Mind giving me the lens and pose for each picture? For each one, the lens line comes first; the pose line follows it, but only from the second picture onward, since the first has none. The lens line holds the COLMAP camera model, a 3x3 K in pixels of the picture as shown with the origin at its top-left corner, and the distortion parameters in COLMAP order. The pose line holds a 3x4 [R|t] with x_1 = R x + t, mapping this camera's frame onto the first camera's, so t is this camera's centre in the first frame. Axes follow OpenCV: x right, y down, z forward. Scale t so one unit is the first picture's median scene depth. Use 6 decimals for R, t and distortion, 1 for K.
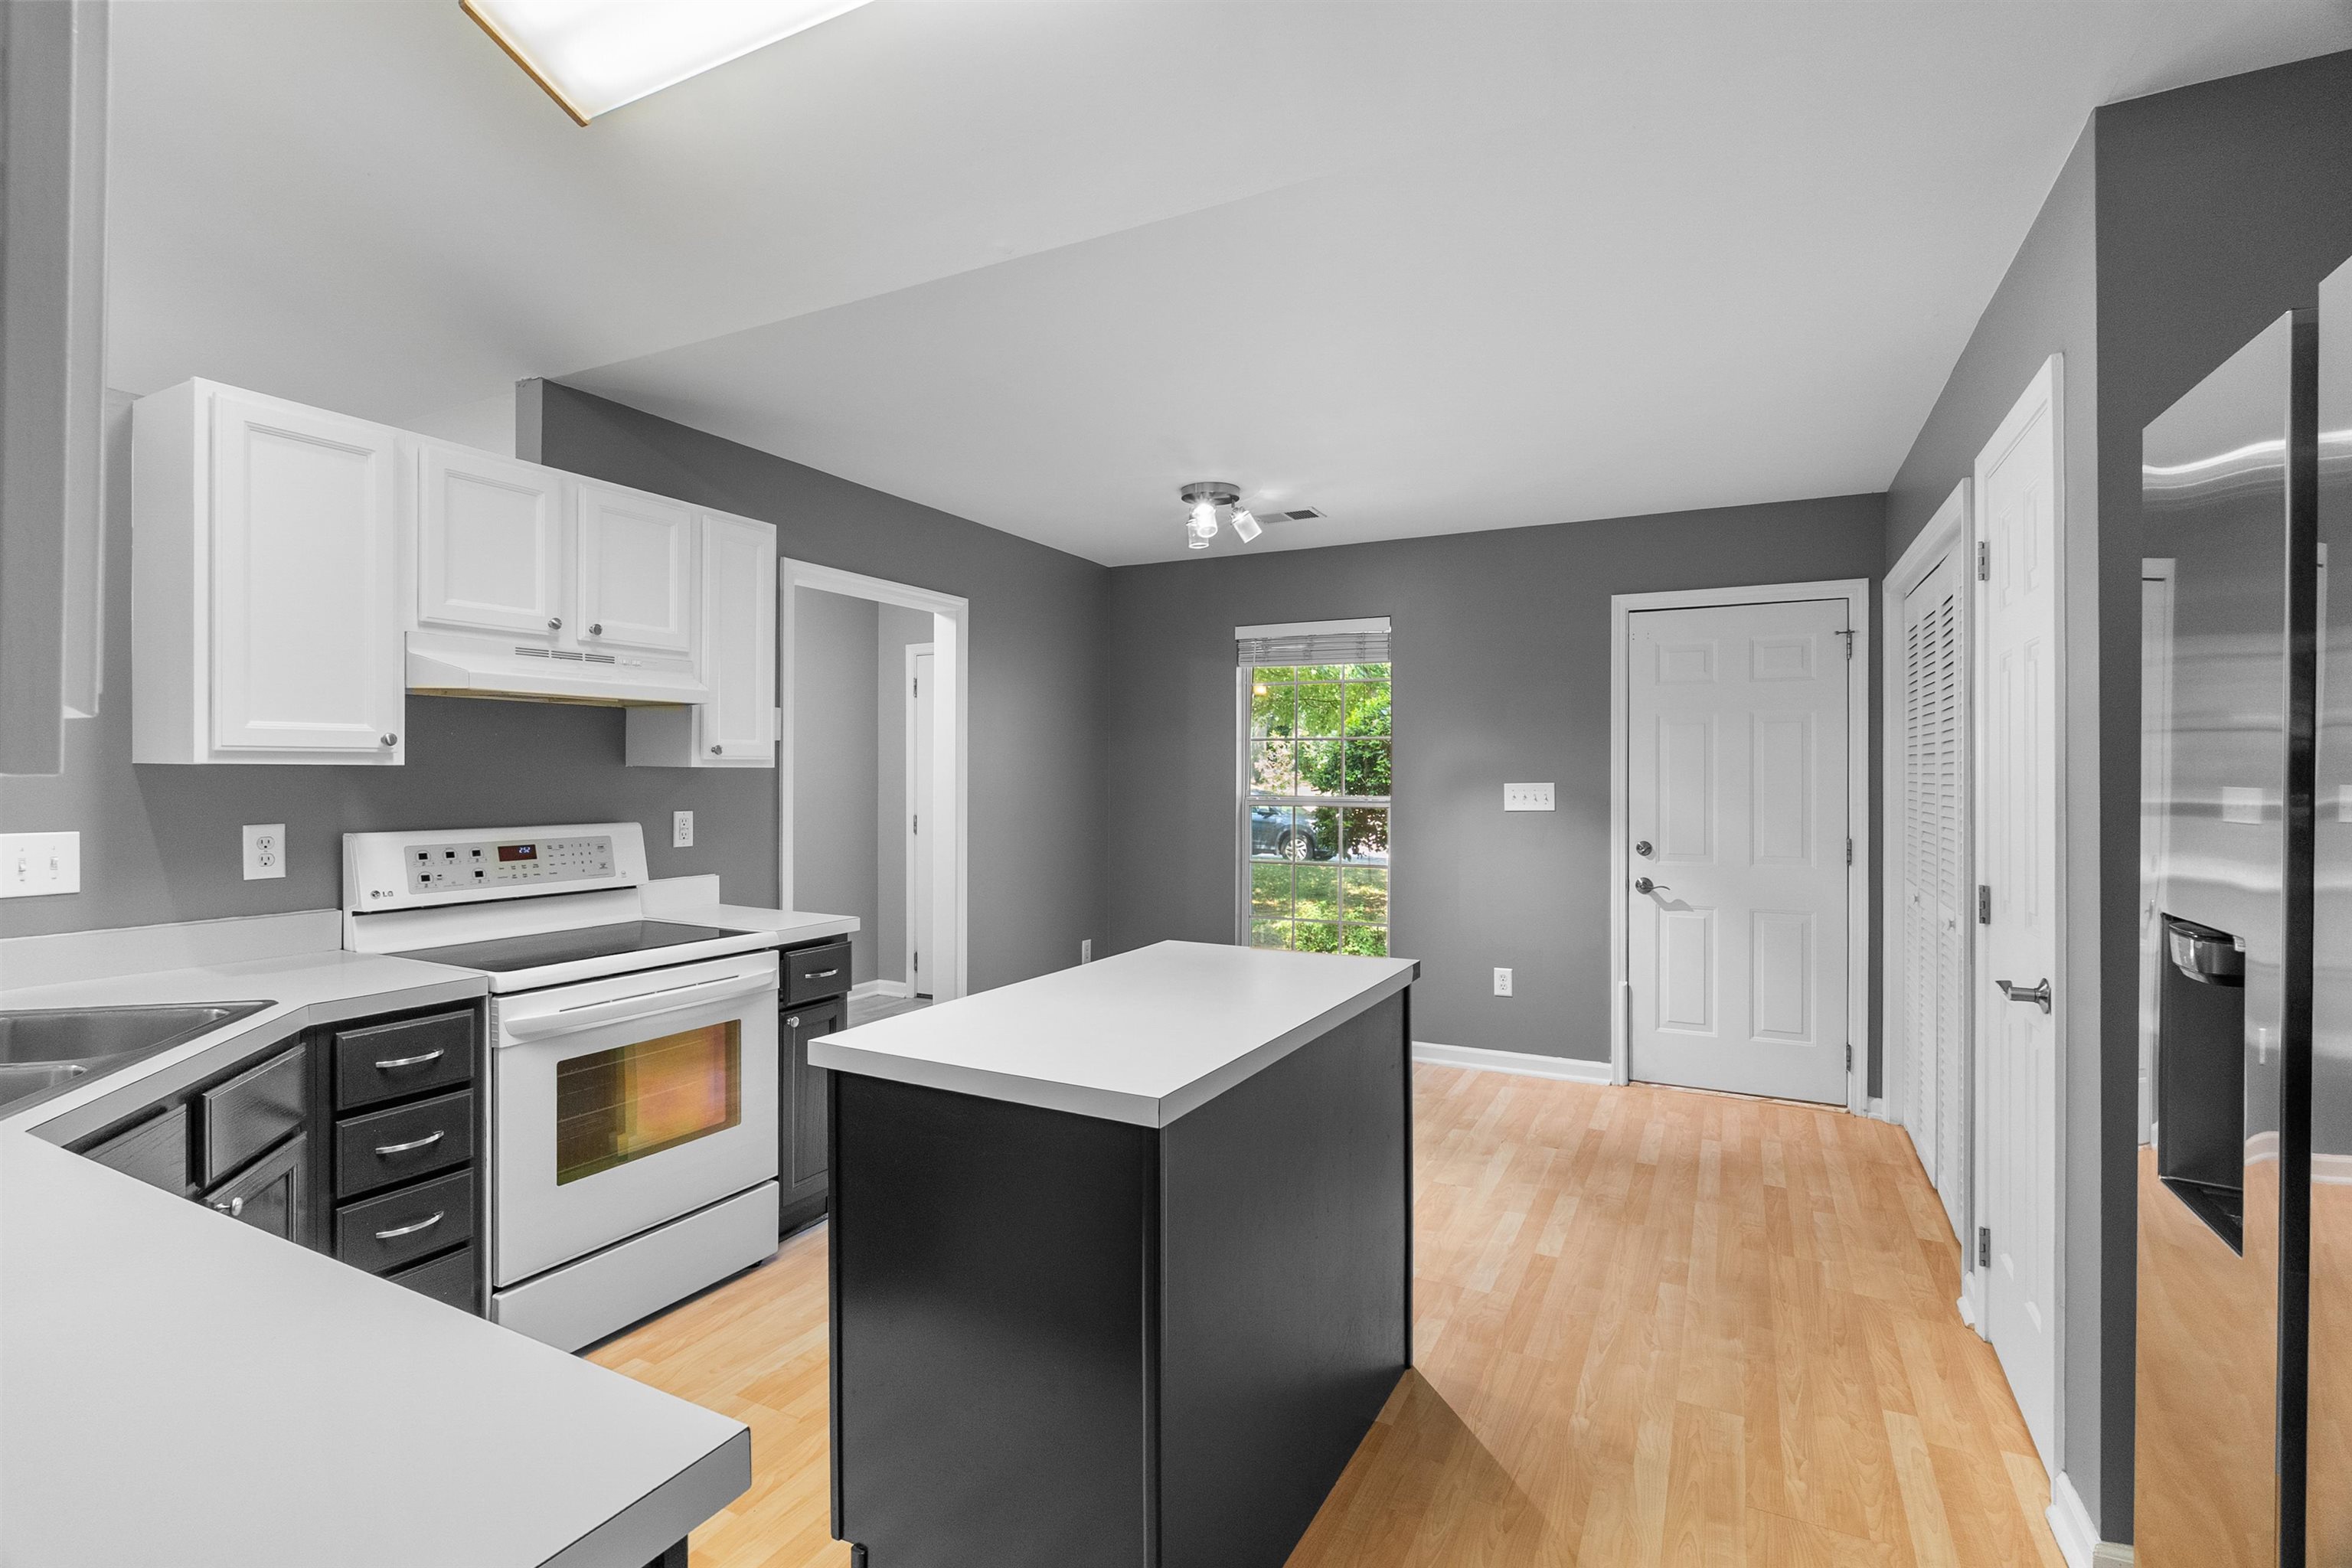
lens RADIAL K [[1109.4, 0, 1190.8], [0, 1109.4, 787.4], [0, 0, 1]] dist [-0.003934, 0.001606]
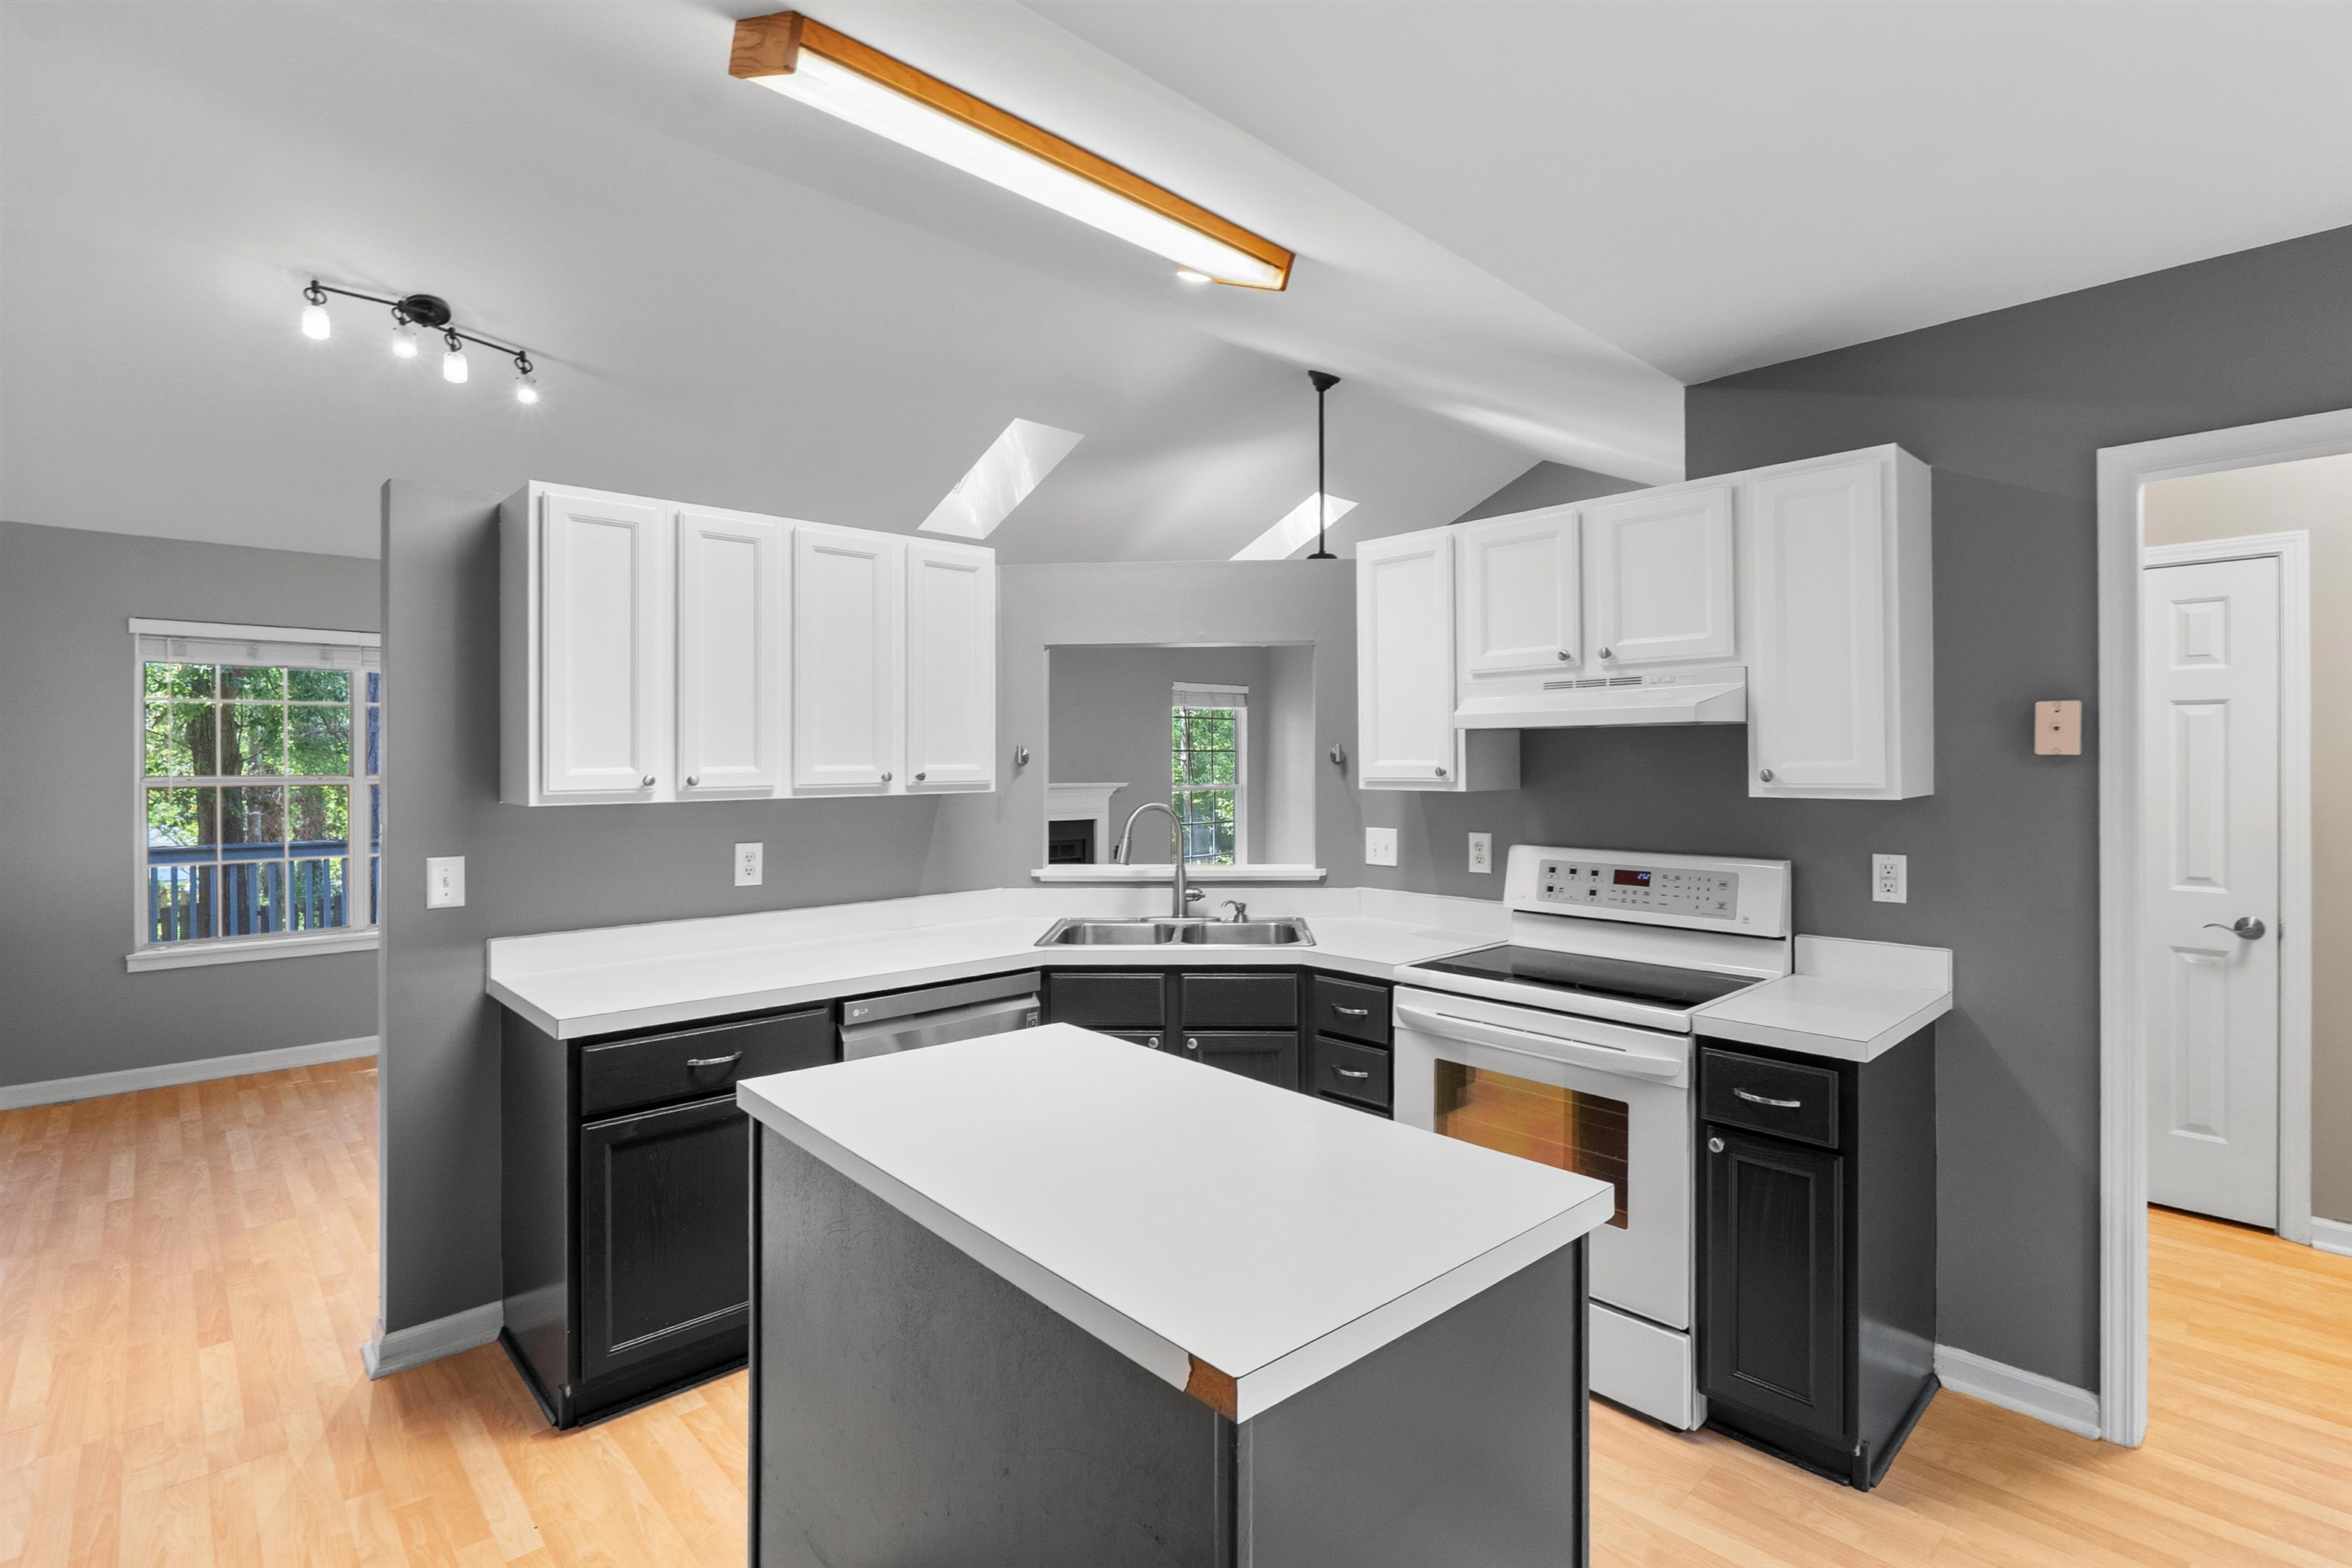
lens RADIAL K [[1109.4, 0, 1173.7], [0, 1109.4, 760.5], [0, 0, 1]] dist [-0.003934, 0.001606]
pose [[-0.345135, -0.003325, -0.938547, 0.512758], [-0.011065, 0.999939, 0.000526, -0.046521], [0.938488, 0.010566, -0.345151, 1.007001]]
